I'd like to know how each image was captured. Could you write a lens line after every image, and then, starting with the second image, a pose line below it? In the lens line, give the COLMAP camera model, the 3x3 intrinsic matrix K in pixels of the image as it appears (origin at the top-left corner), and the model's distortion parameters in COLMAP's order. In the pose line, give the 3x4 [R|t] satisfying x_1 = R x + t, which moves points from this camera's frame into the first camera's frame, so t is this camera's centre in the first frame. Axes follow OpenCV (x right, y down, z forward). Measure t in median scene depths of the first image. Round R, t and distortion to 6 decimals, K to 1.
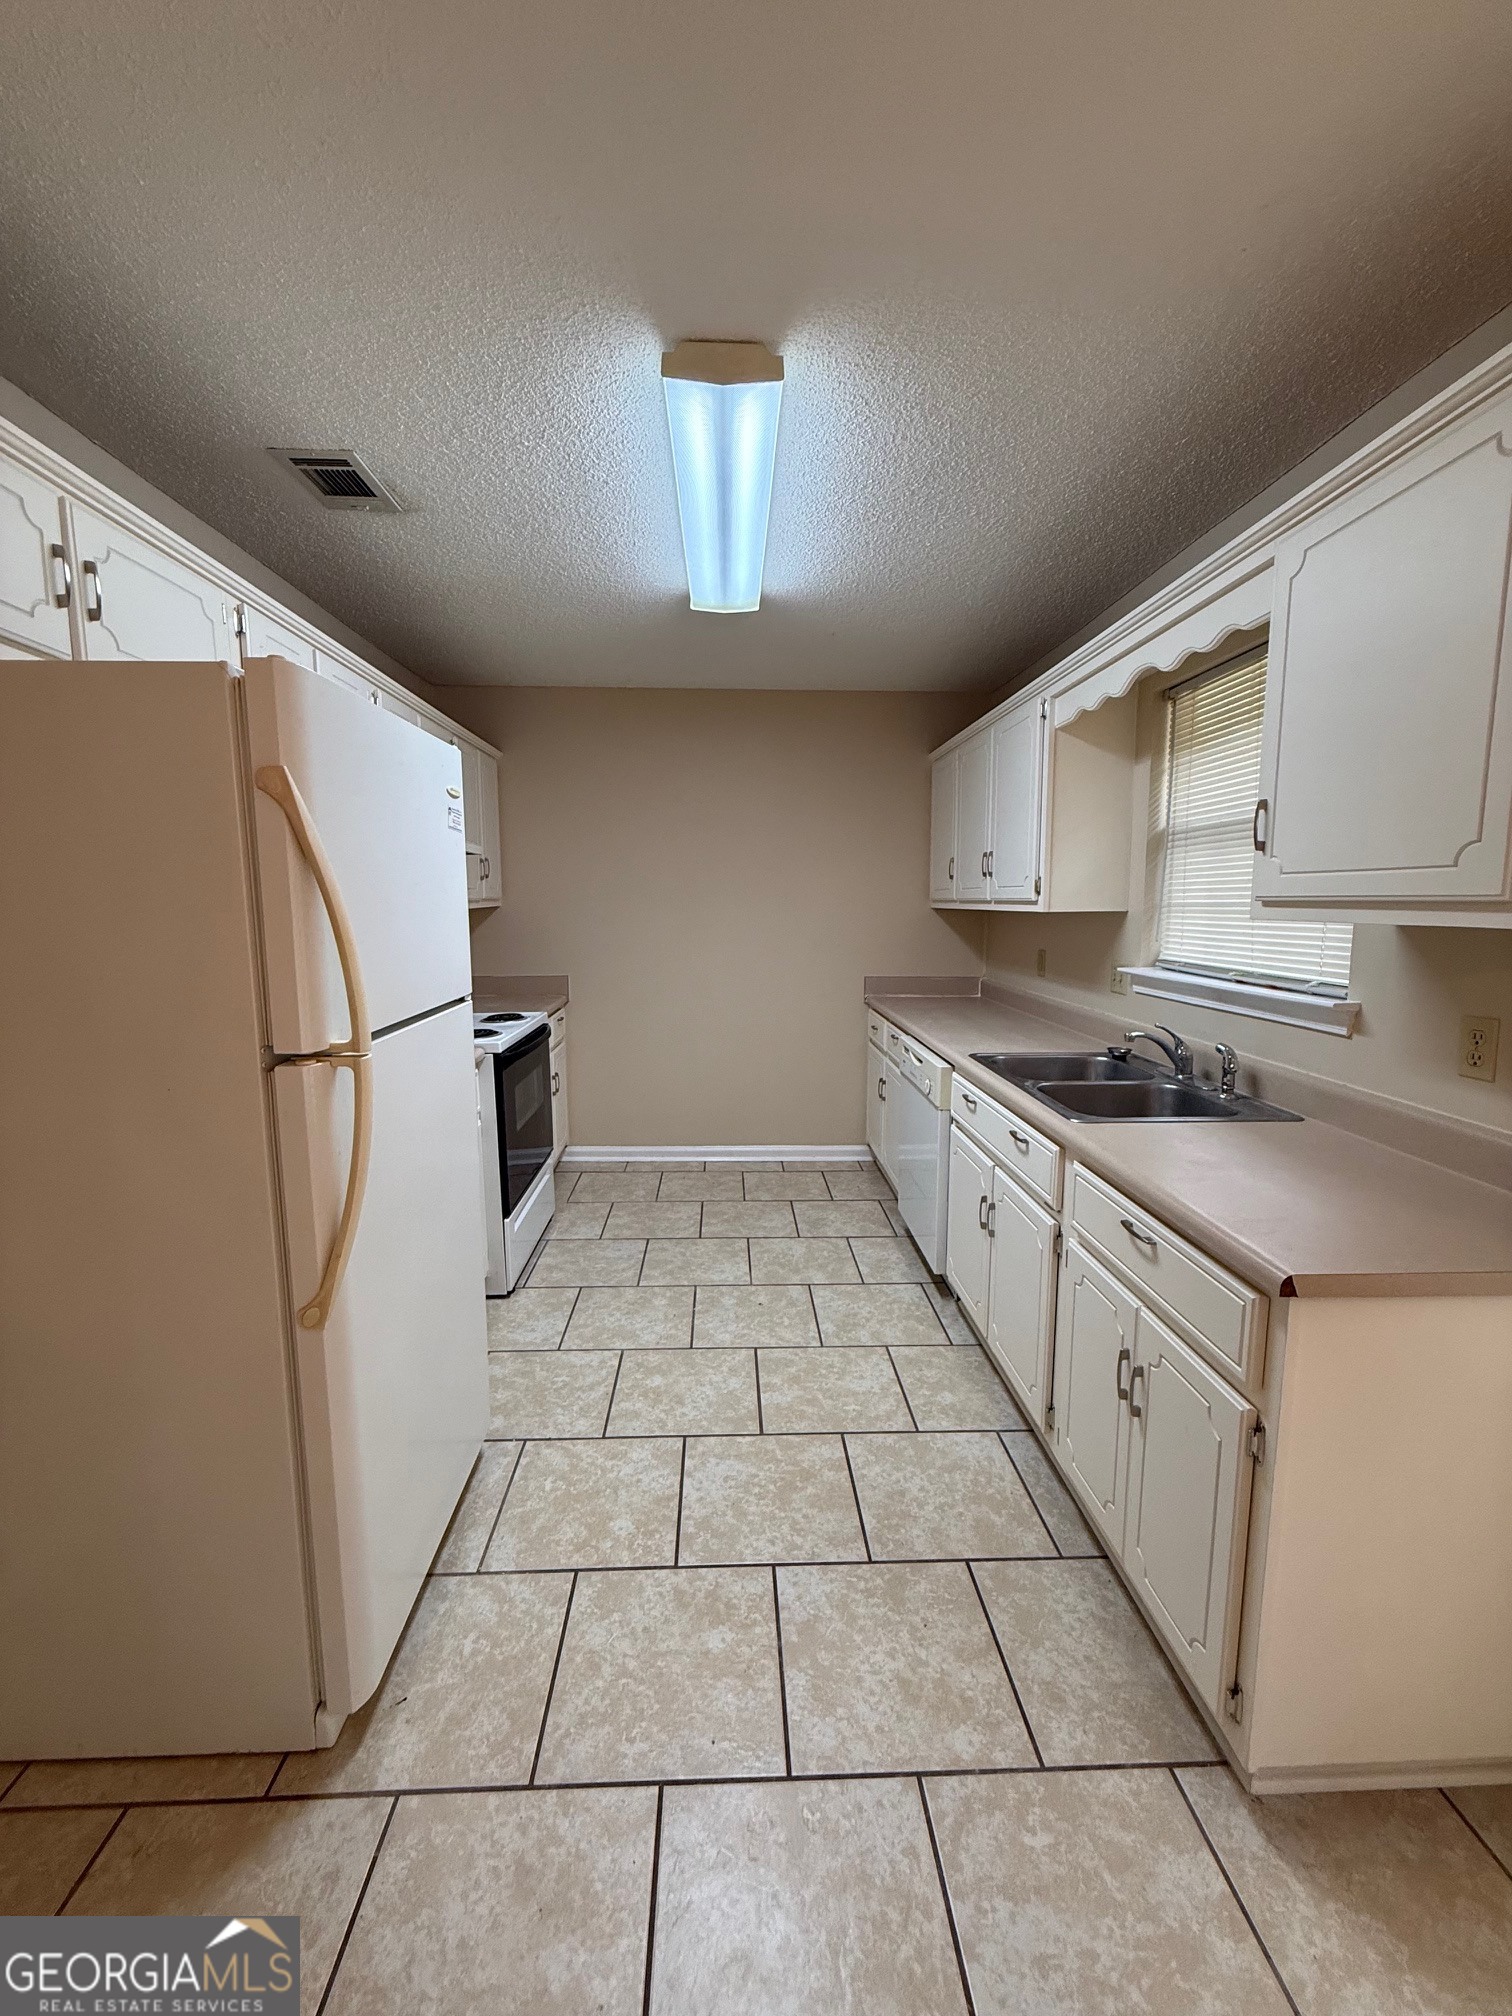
lens RADIAL K [[804.0, 0, 757.7], [0, 804.0, 1004.3], [0, 0, 1]] dist [0.002214, 0.000079]
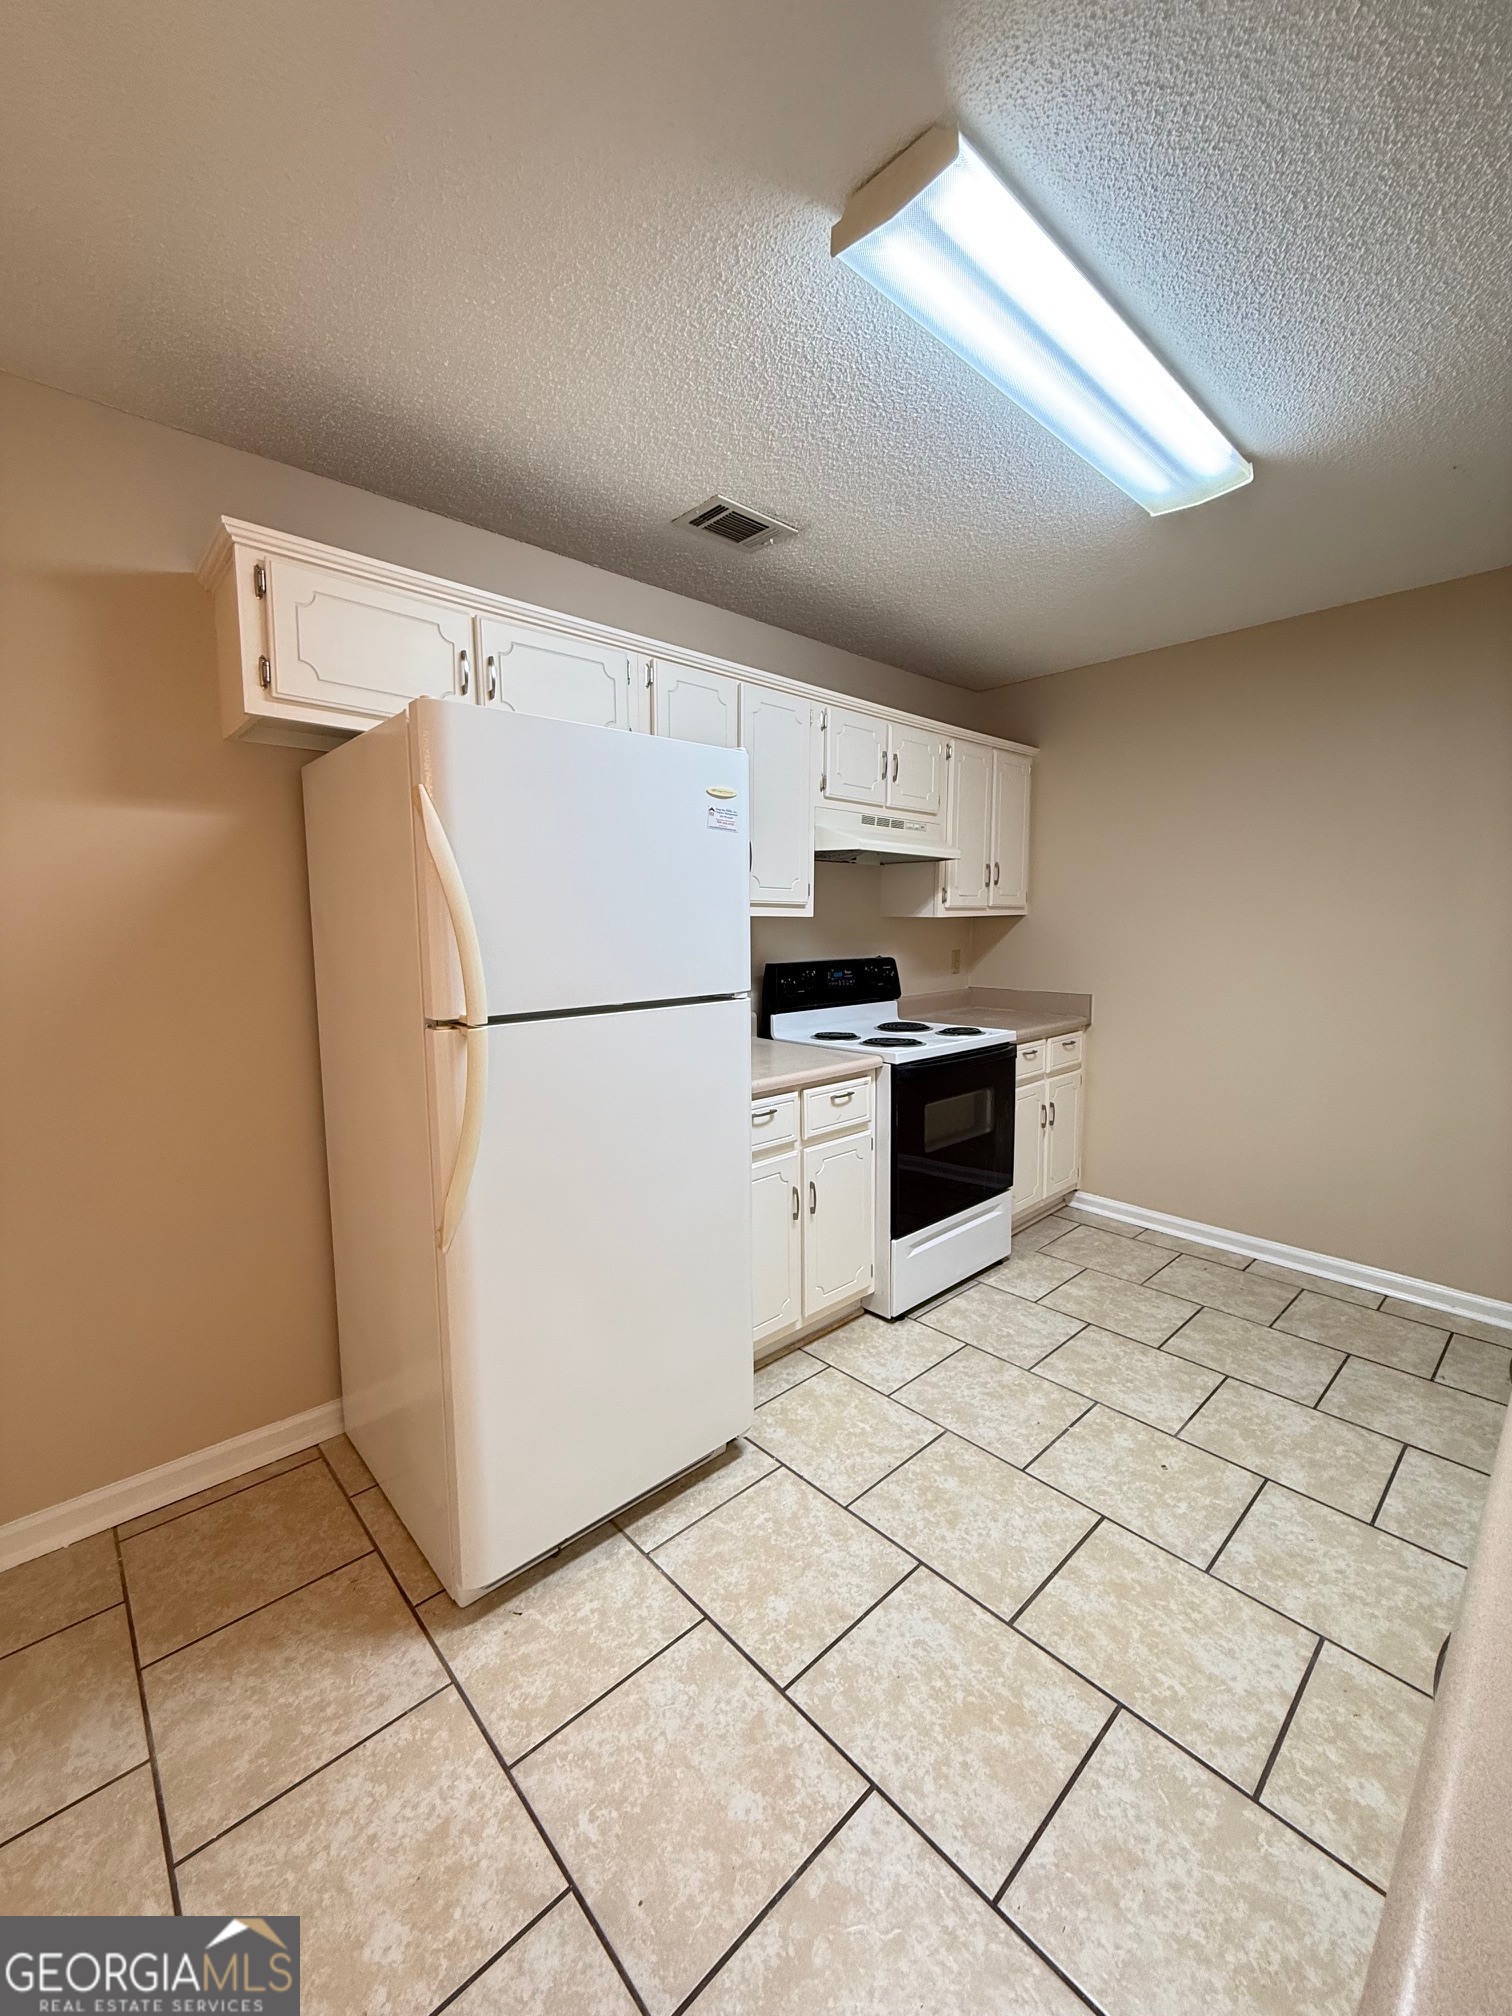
lens RADIAL K [[804.0, 0, 742.2], [0, 804.0, 1002.6], [0, 0, 1]] dist [0.002214, 0.000079]
pose [[0.644207, 0.075901, -0.761076, 0.381310], [-0.094097, 0.995370, 0.019619, -0.018531], [0.759041, 0.058977, 0.648366, 0.327414]]
